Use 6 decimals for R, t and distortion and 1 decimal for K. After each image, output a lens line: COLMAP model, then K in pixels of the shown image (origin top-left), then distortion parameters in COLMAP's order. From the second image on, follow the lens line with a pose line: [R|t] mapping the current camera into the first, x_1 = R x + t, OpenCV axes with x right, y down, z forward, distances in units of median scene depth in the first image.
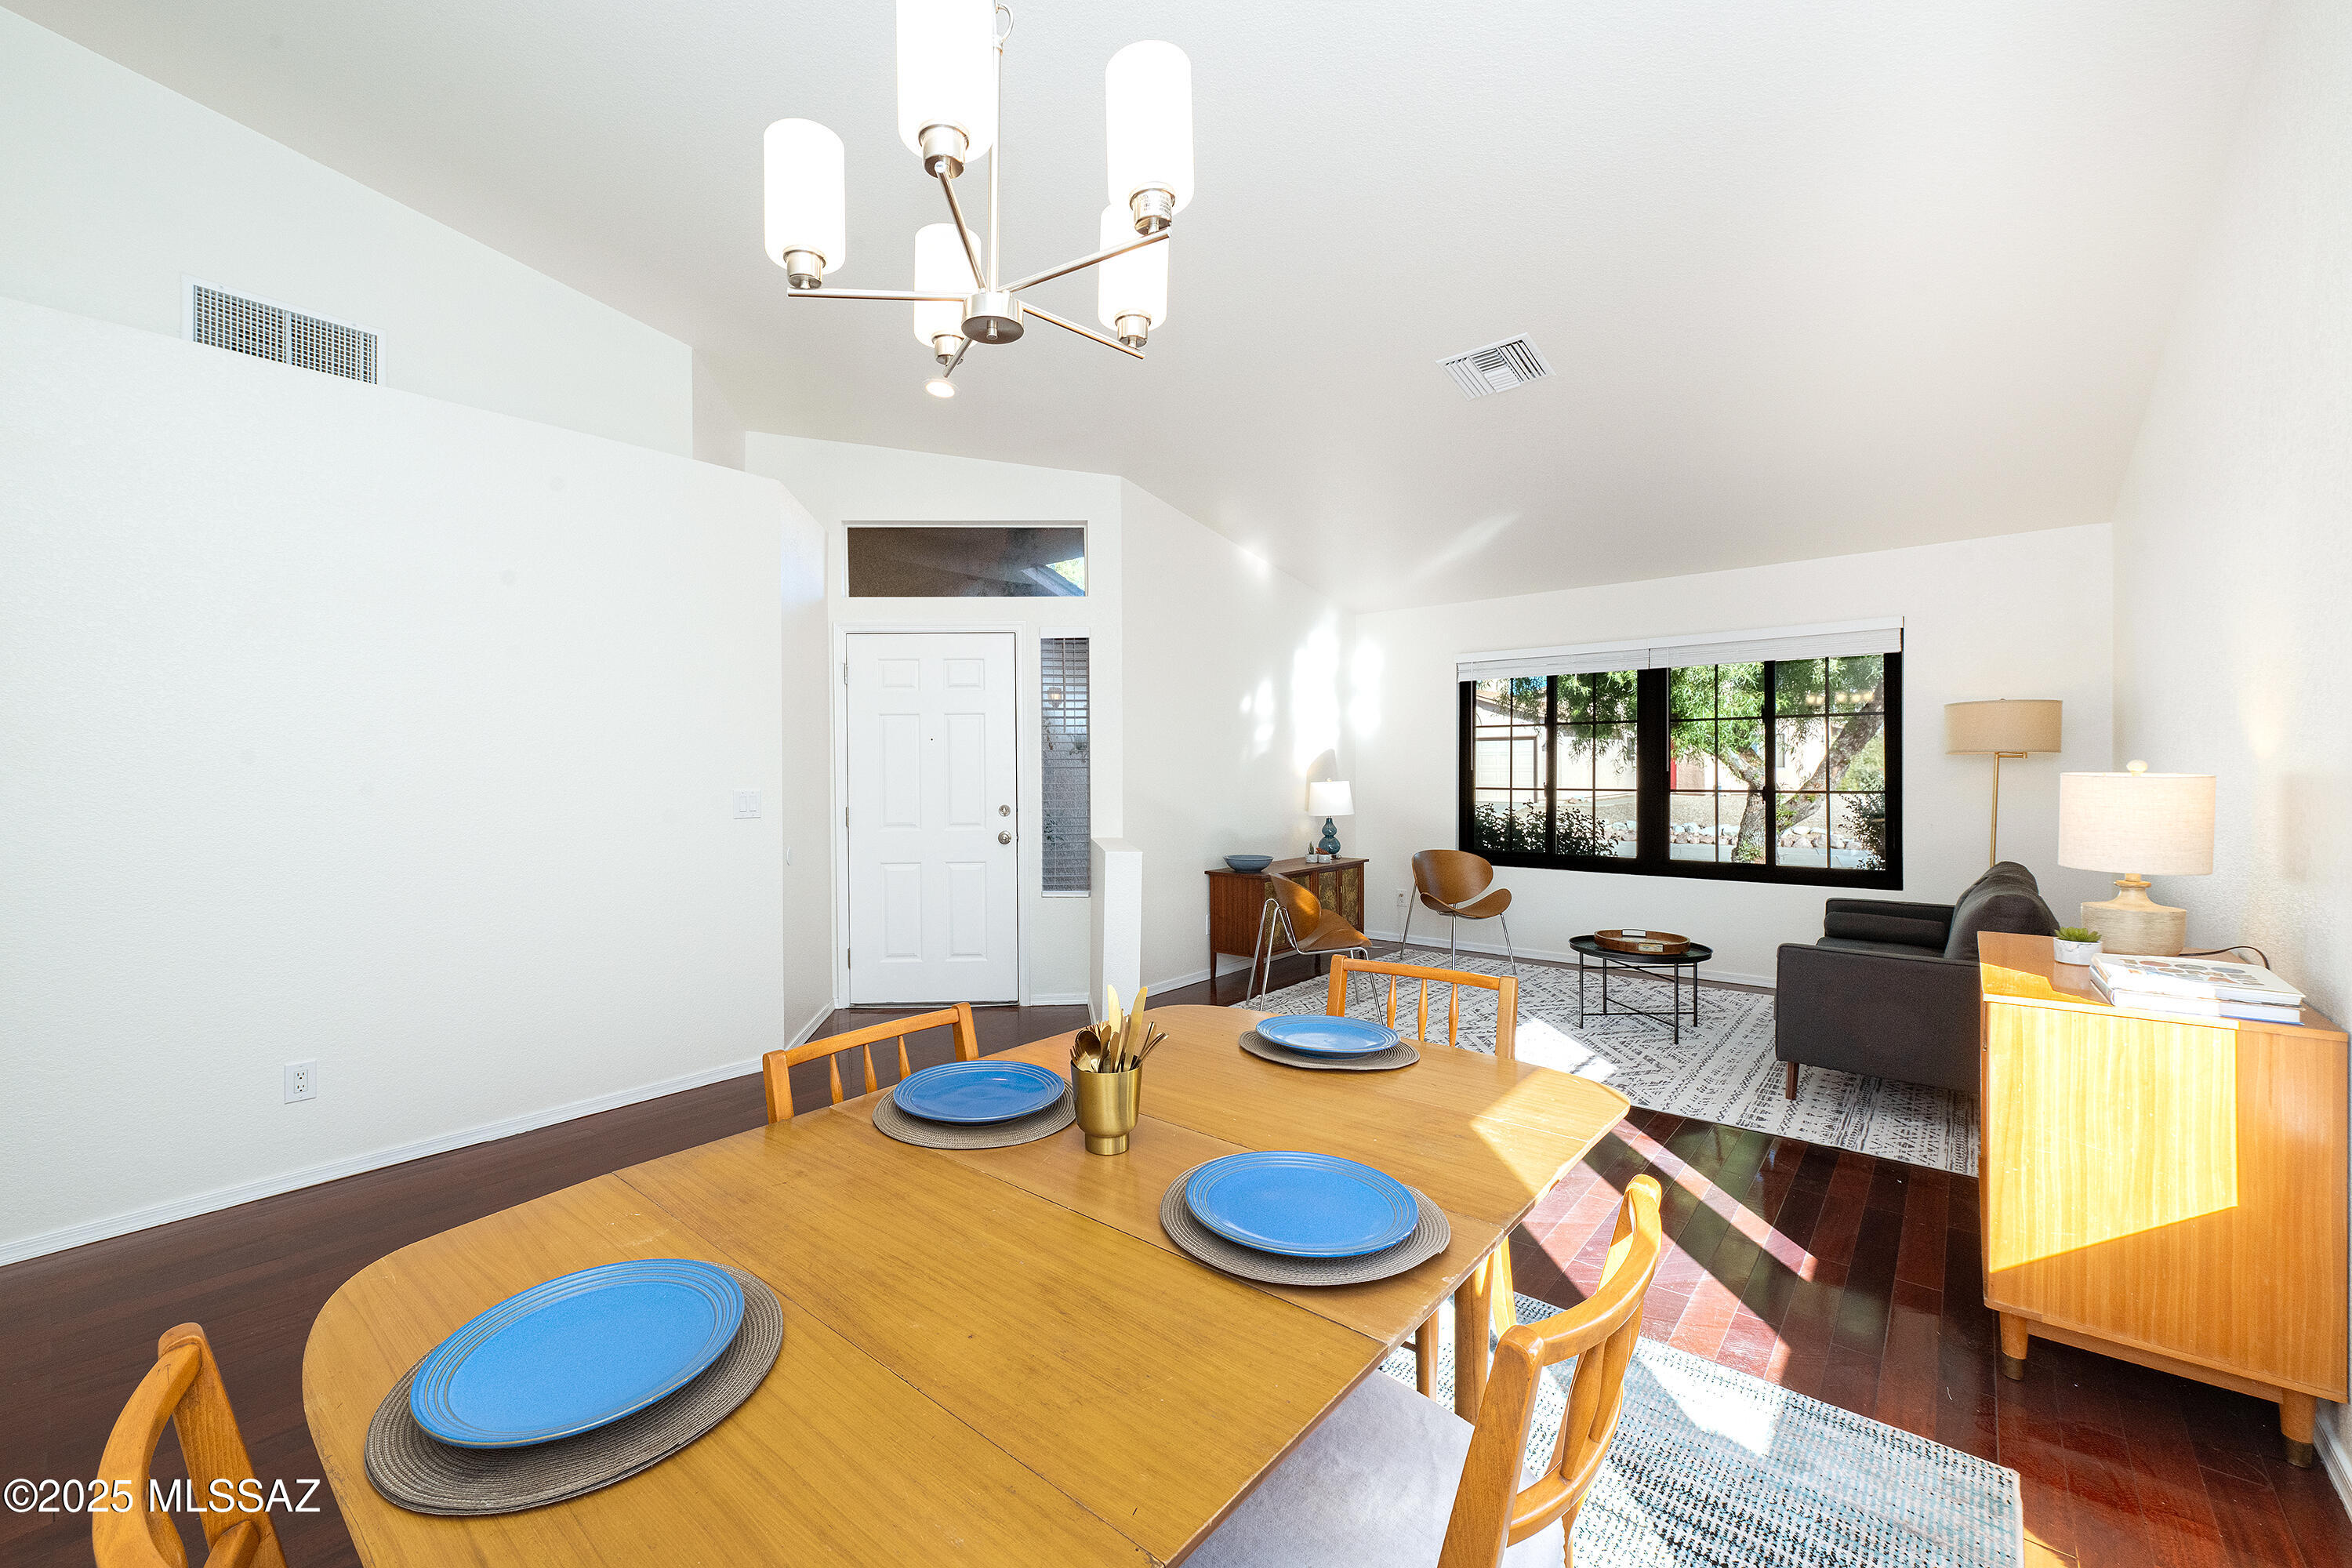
lens RADIAL K [[944.3, 0, 1098.4], [0, 944.3, 787.7], [0, 0, 1]] dist [0.015770, 0.000003]
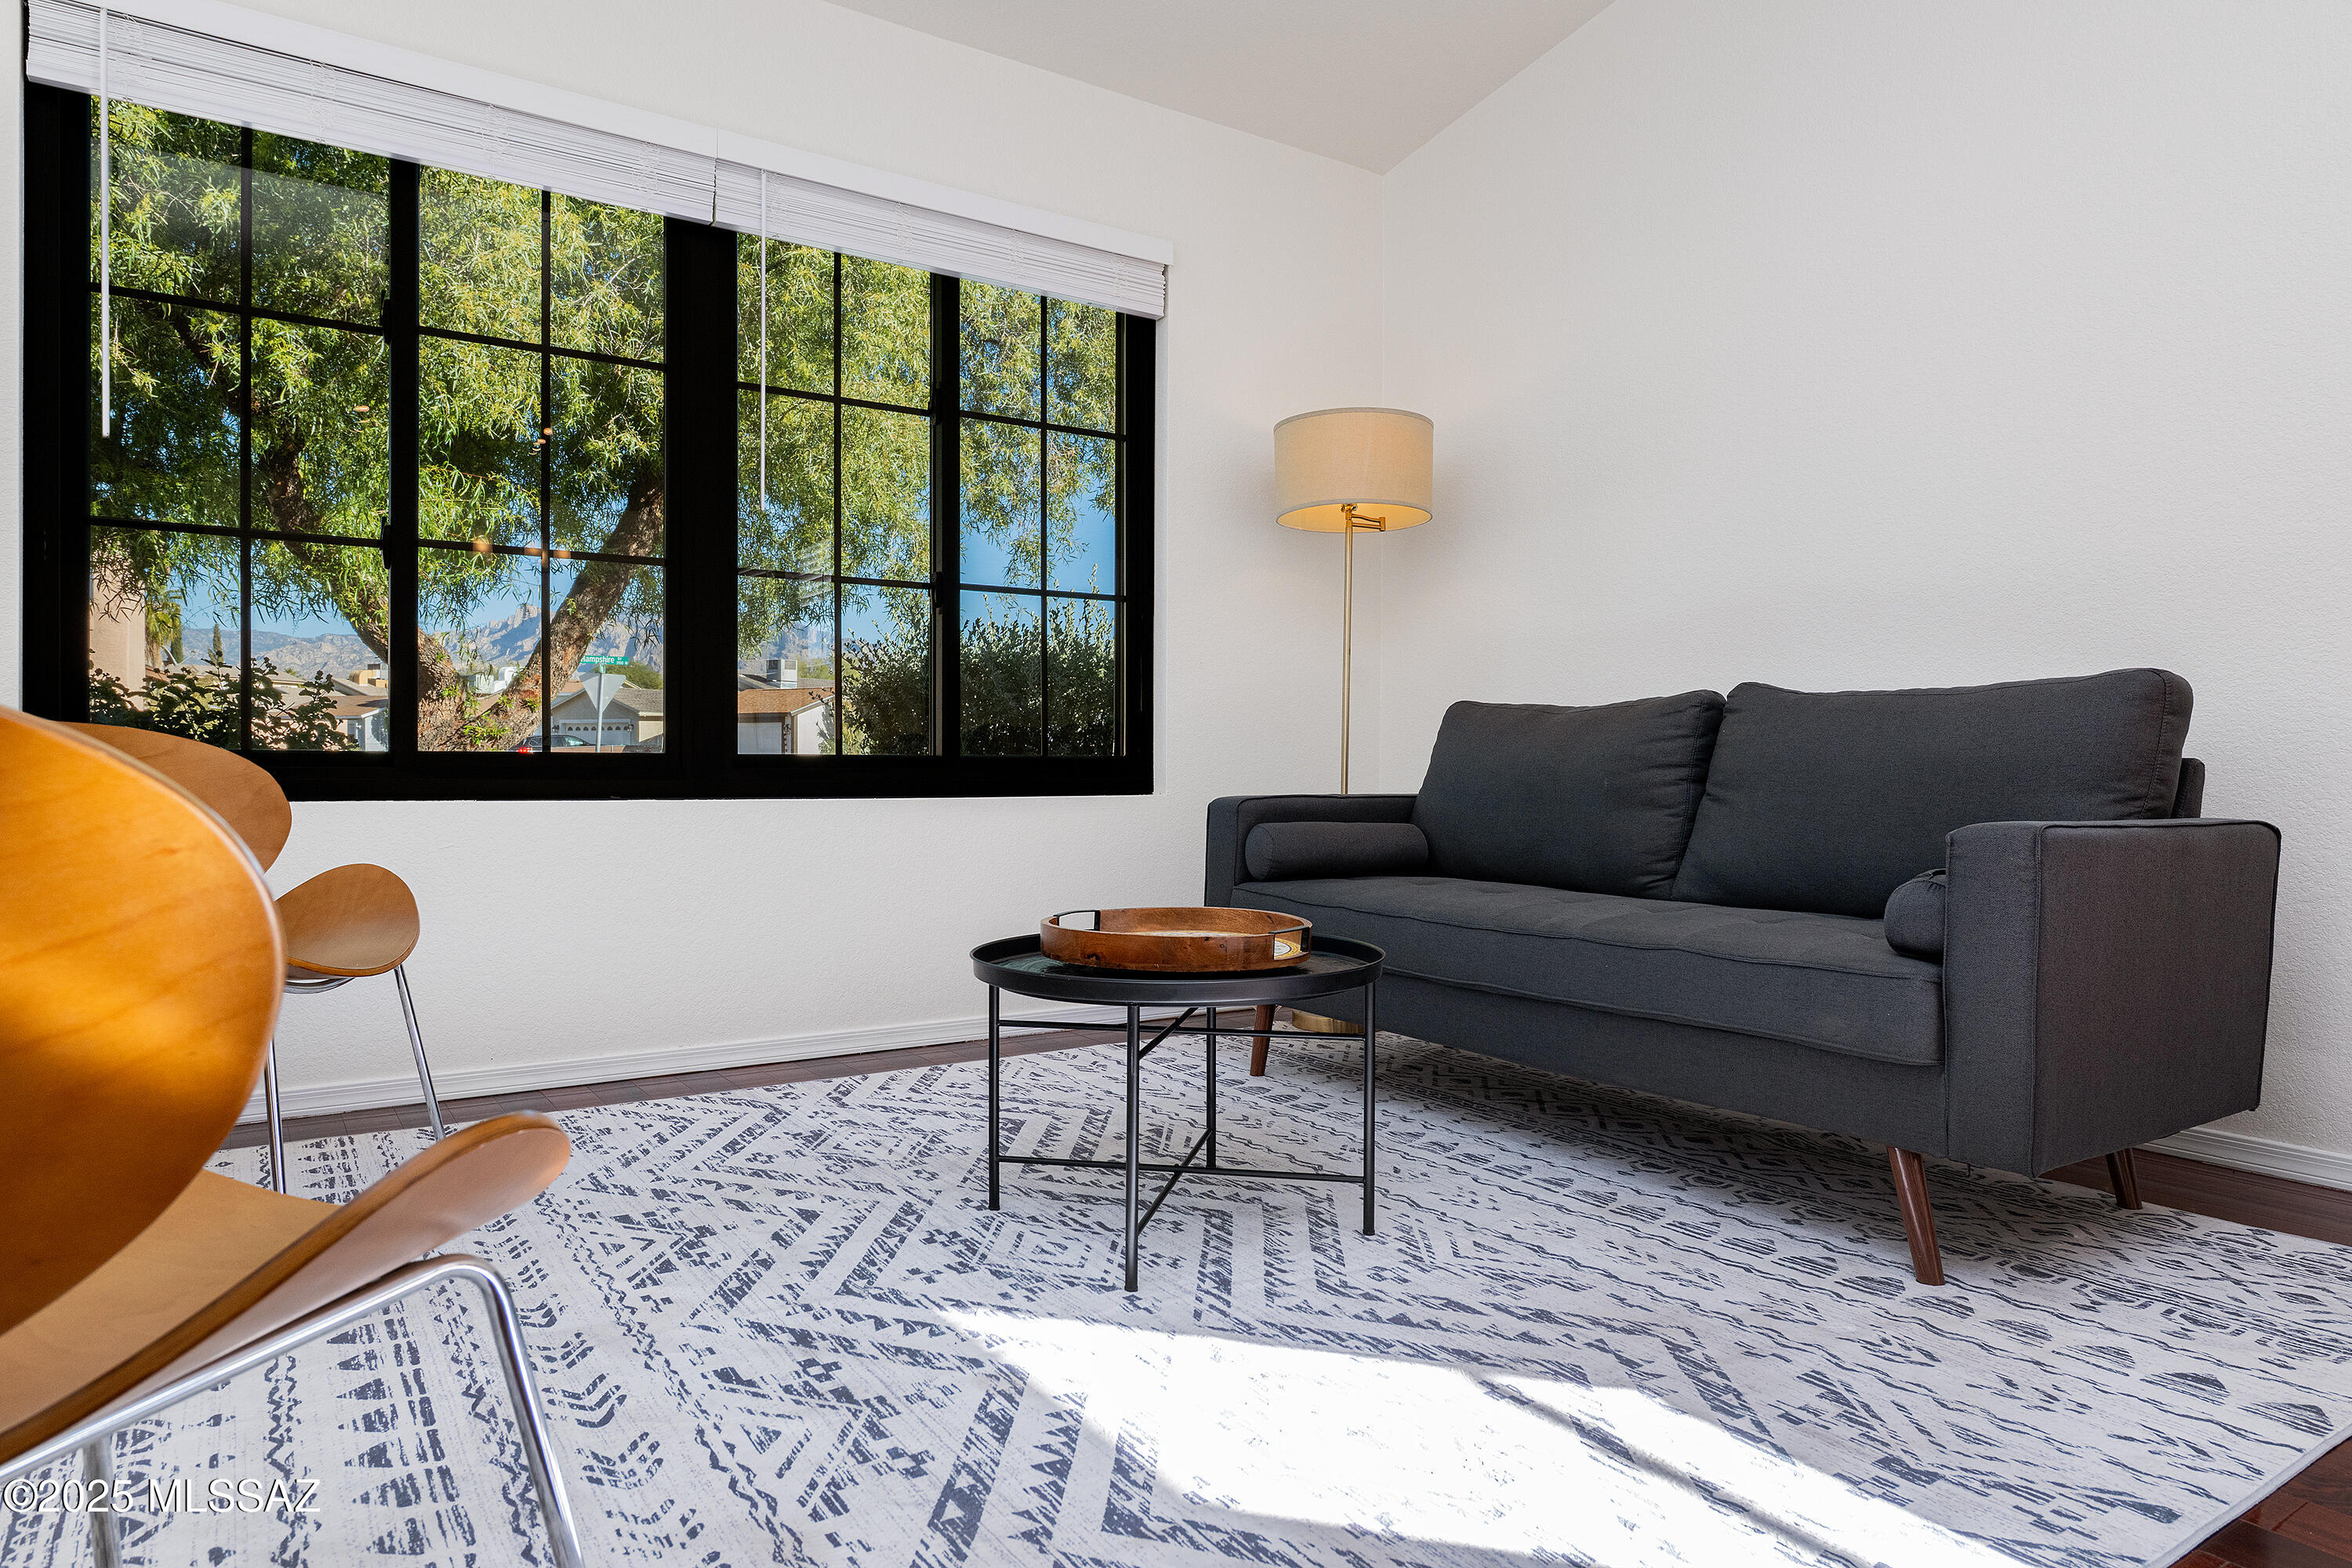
lens RADIAL K [[1437.0, 0, 1198.5], [0, 1437.0, 785.4], [0, 0, 1]] dist [0.001134, -0.001860]
pose [[0.238130, -0.003260, 0.971228, 0.093591], [0.007590, 0.999970, 0.001496, 0.084559], [-0.971204, 0.007015, 0.238148, 0.668788]]
